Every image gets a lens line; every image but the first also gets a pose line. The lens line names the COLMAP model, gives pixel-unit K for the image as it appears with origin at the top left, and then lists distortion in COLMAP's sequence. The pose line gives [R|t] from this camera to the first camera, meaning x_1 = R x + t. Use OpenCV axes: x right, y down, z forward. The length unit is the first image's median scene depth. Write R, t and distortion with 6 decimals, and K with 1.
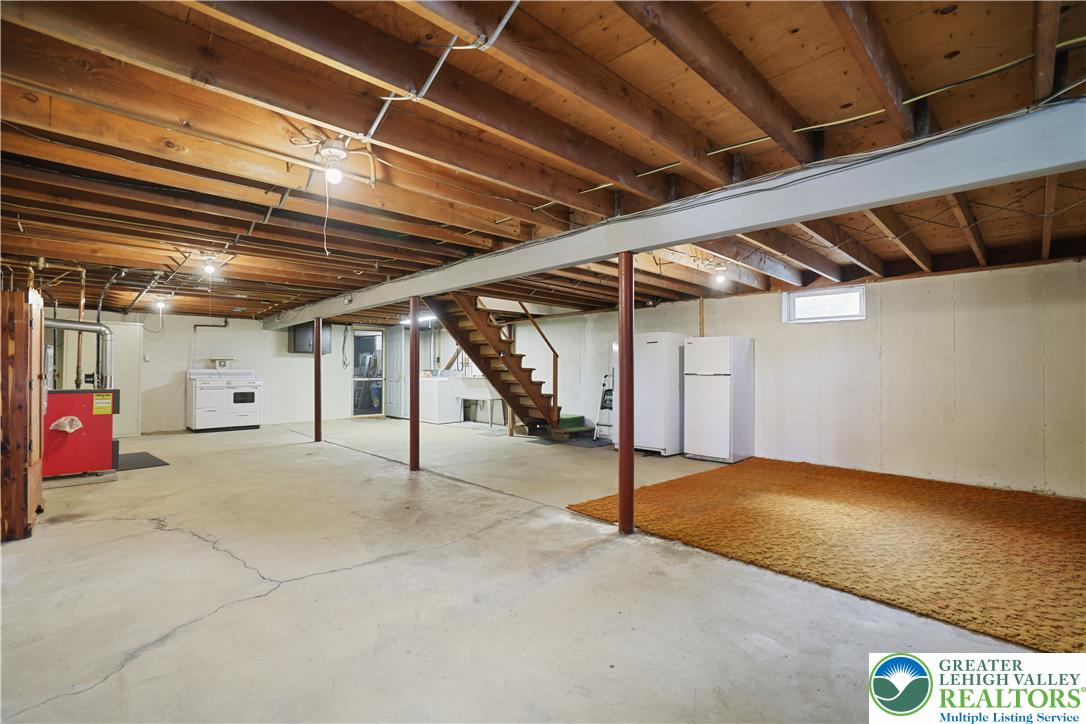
lens RADIAL K [[492.8, 0, 545.6], [0, 492.8, 364.9], [0, 0, 1]] dist [-0.030791, 0.006024]
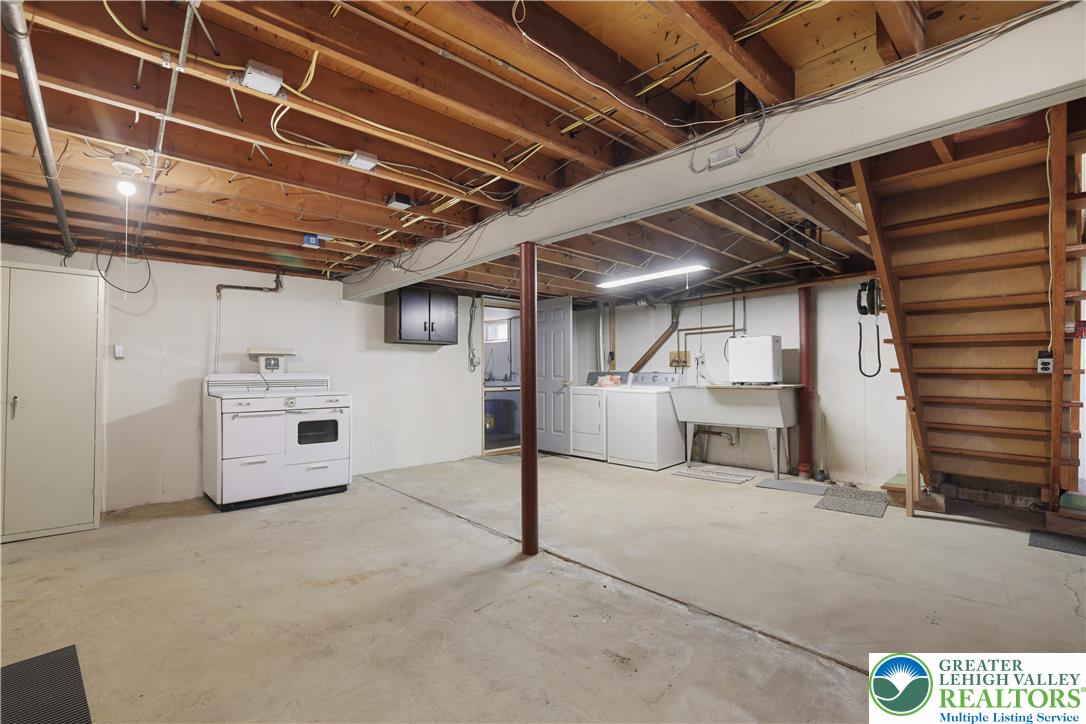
lens RADIAL K [[492.8, 0, 540.4], [0, 492.8, 362.9], [0, 0, 1]] dist [-0.030791, 0.006024]
pose [[0.999842, -0.004834, -0.017112, -0.381527], [0.004683, 0.999950, -0.008867, 0.003429], [0.017154, 0.008786, 0.999814, 0.503641]]
